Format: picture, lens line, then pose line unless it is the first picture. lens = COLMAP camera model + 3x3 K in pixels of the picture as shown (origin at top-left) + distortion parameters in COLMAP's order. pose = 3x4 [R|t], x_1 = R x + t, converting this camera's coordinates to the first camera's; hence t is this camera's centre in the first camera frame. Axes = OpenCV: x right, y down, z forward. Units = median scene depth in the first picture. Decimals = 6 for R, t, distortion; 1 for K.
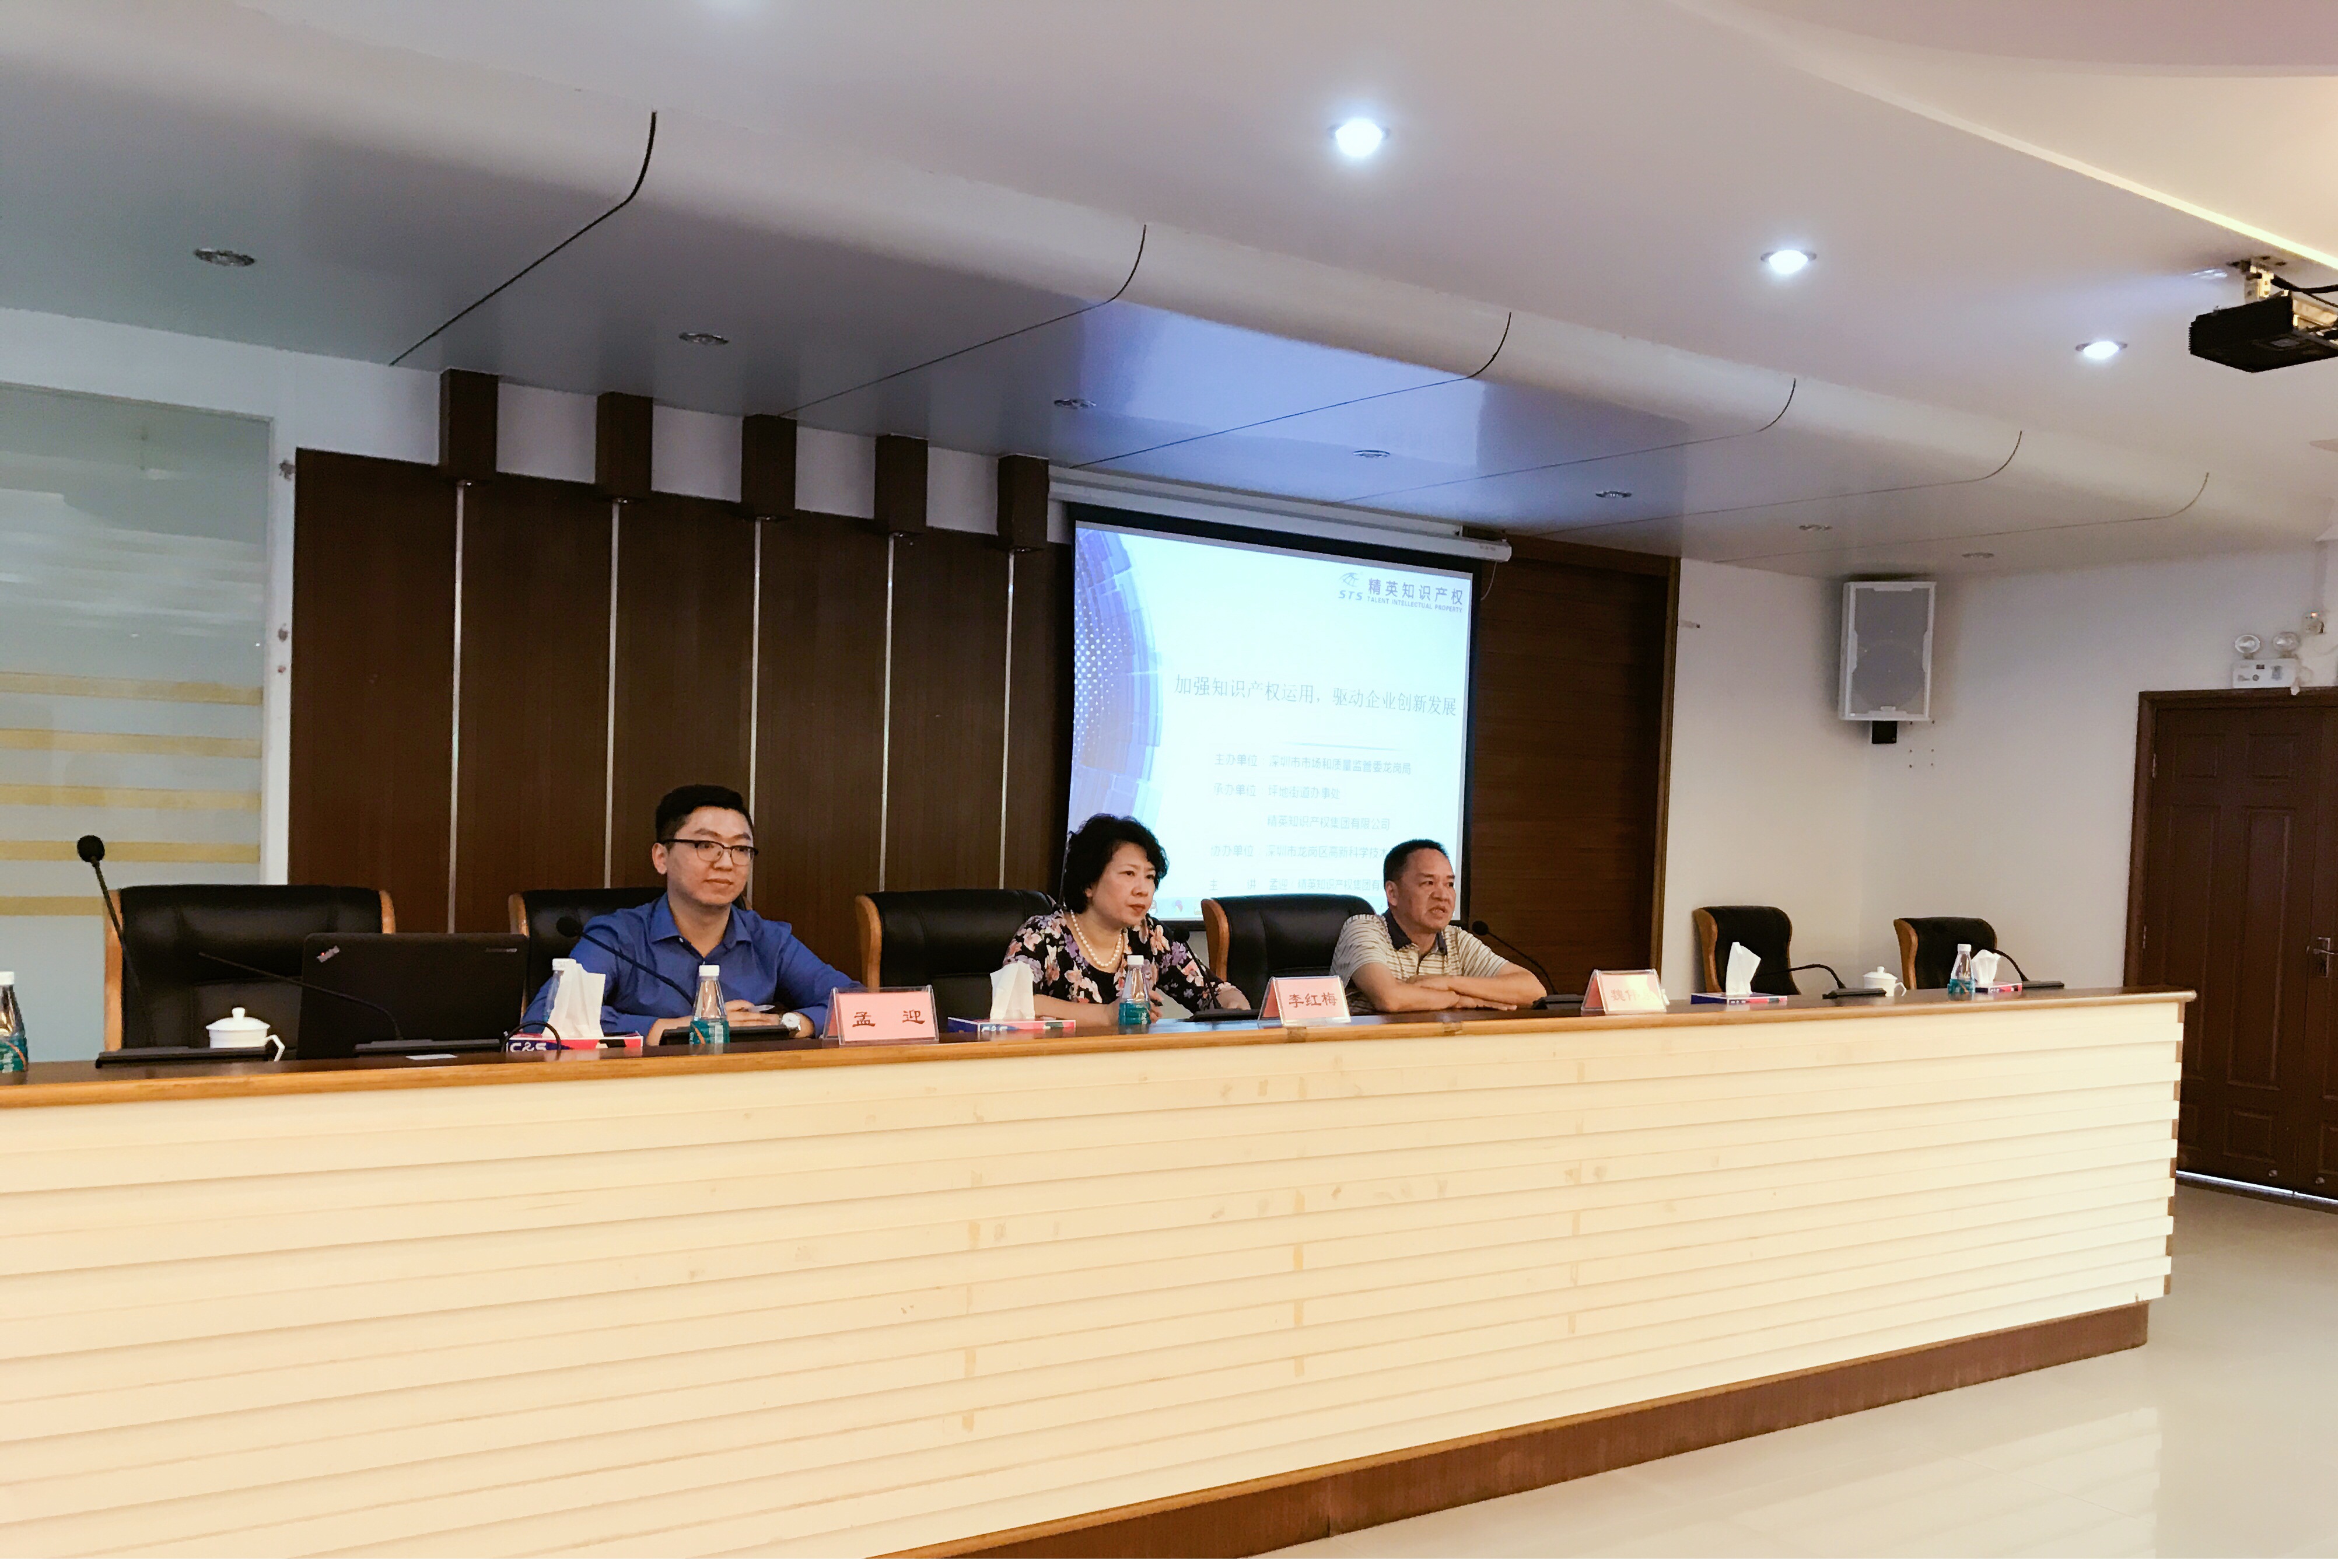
lens RADIAL K [[1931.9, 0, 1180.6], [0, 1931.9, 865.9], [0, 0, 1]] dist [0.067062, -0.192575]
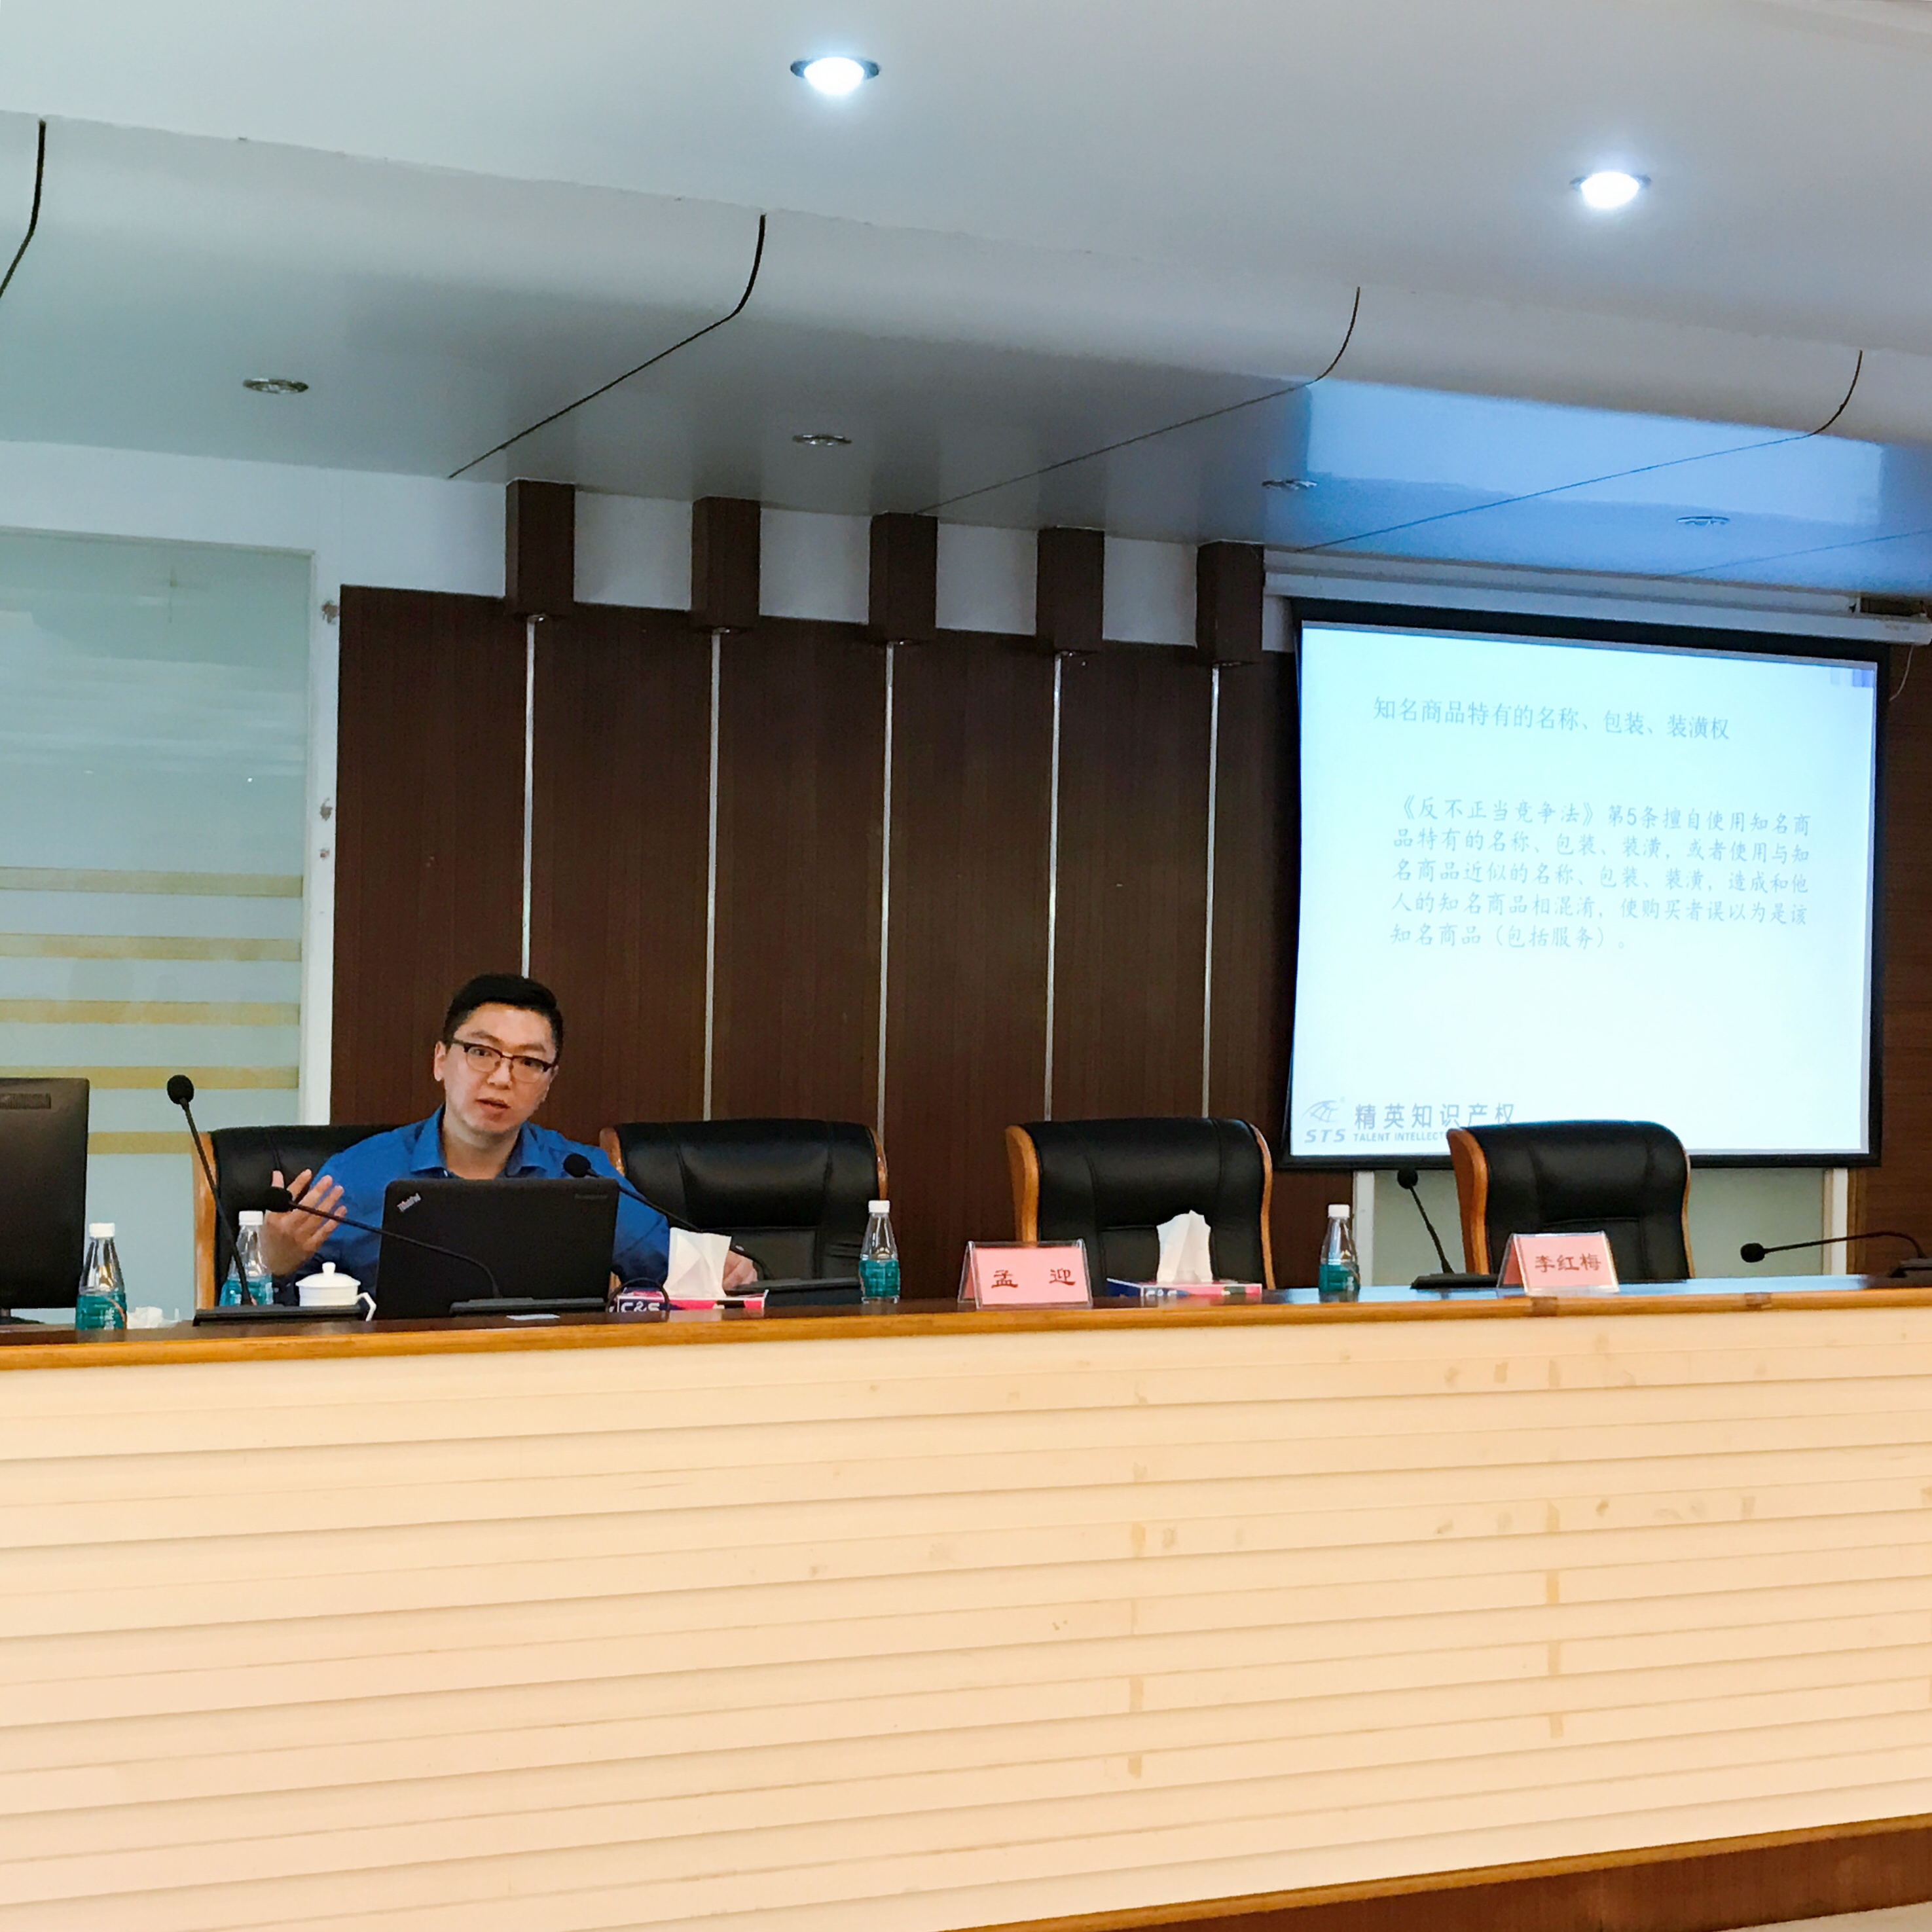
lens RADIAL K [[2904.4, 0, 966.0], [0, 2904.4, 966.0], [0, 0, 1]] dist [0.208772, -1.152361]
pose [[0.981414, -0.013443, -0.191431, 0.058099], [0.007022, 0.999391, -0.034178, -0.013379], [0.191774, 0.032198, 0.980911, -0.233457]]
